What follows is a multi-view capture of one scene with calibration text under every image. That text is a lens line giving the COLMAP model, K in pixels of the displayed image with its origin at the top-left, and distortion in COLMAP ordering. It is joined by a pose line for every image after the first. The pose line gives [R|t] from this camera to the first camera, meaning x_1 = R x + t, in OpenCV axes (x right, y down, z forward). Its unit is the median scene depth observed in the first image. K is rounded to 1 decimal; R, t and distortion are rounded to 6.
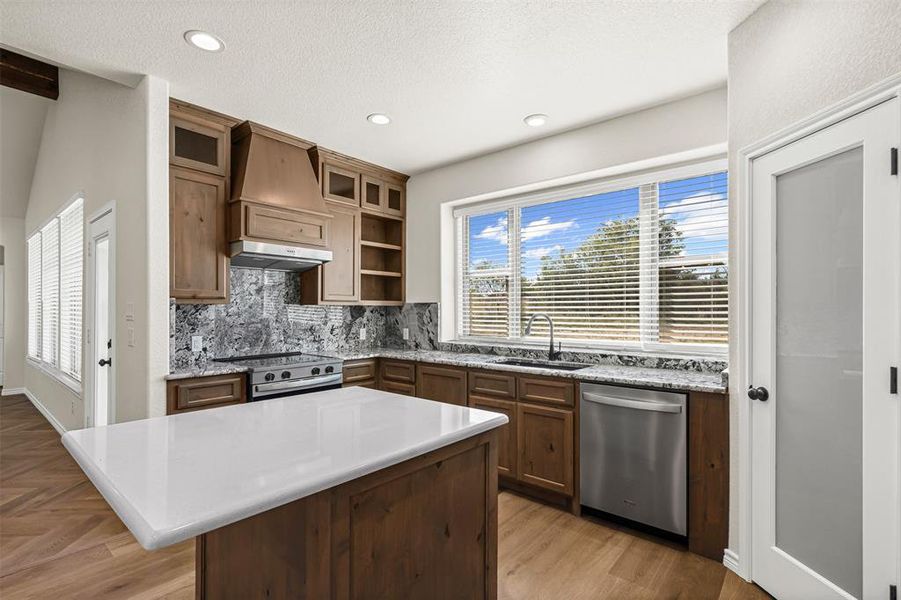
lens RADIAL K [[423.1, 0, 440.4], [0, 423.1, 310.9], [0, 0, 1]] dist [-0.008292, 0.002732]
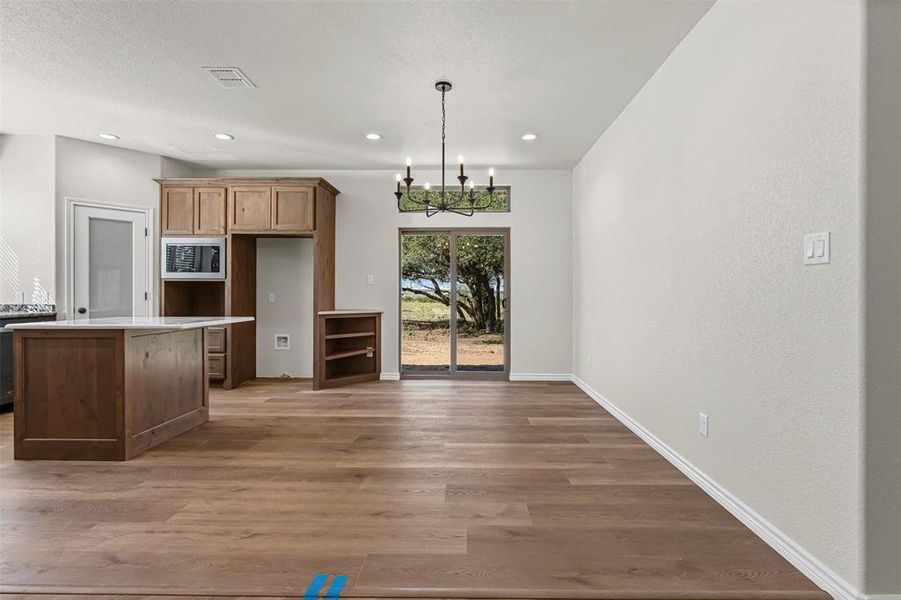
lens RADIAL K [[423.1, 0, 468.3], [0, 423.1, 295.3], [0, 0, 1]] dist [-0.008292, 0.002732]
pose [[-0.649661, -0.008248, 0.760179, -1.158190], [-0.005619, 0.999966, 0.006047, 0.044637], [-0.760203, -0.000343, -0.649685, 0.438191]]
